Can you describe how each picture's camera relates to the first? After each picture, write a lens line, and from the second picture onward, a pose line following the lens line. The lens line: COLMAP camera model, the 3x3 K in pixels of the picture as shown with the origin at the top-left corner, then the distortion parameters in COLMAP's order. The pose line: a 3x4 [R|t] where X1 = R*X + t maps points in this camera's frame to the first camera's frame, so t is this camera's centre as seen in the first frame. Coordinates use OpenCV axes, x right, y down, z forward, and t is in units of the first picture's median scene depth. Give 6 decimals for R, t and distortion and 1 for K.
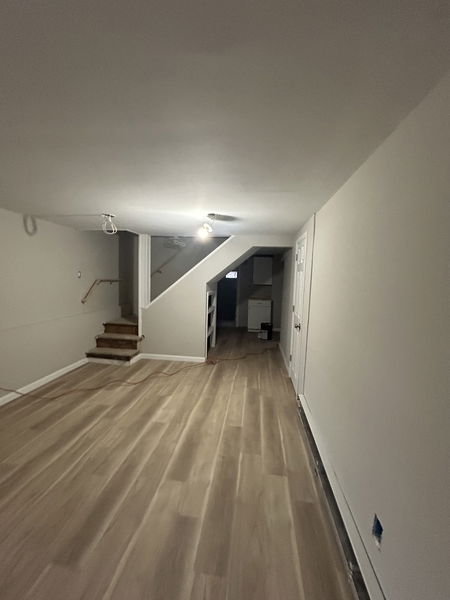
lens RADIAL K [[241.0, 0, 225.1], [0, 241.0, 298.9], [0, 0, 1]] dist [-0.001471, 0.001321]
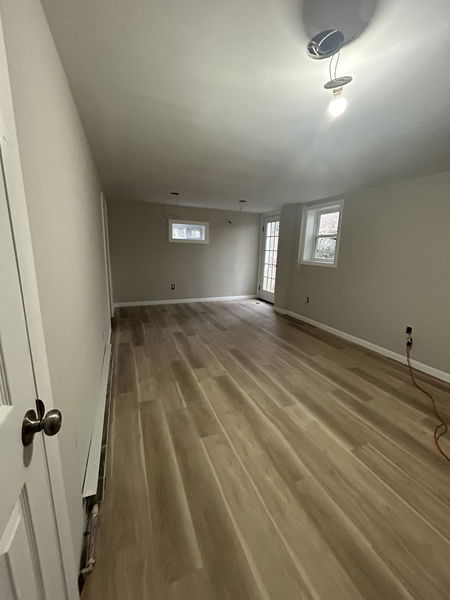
lens RADIAL K [[241.0, 0, 226.3], [0, 241.0, 300.5], [0, 0, 1]] dist [-0.001471, 0.001321]
pose [[-0.860464, 0.051049, -0.506947, 0.343195], [-0.105494, 0.955557, 0.275284, -0.050902], [0.498470, 0.290352, -0.816837, 1.517729]]
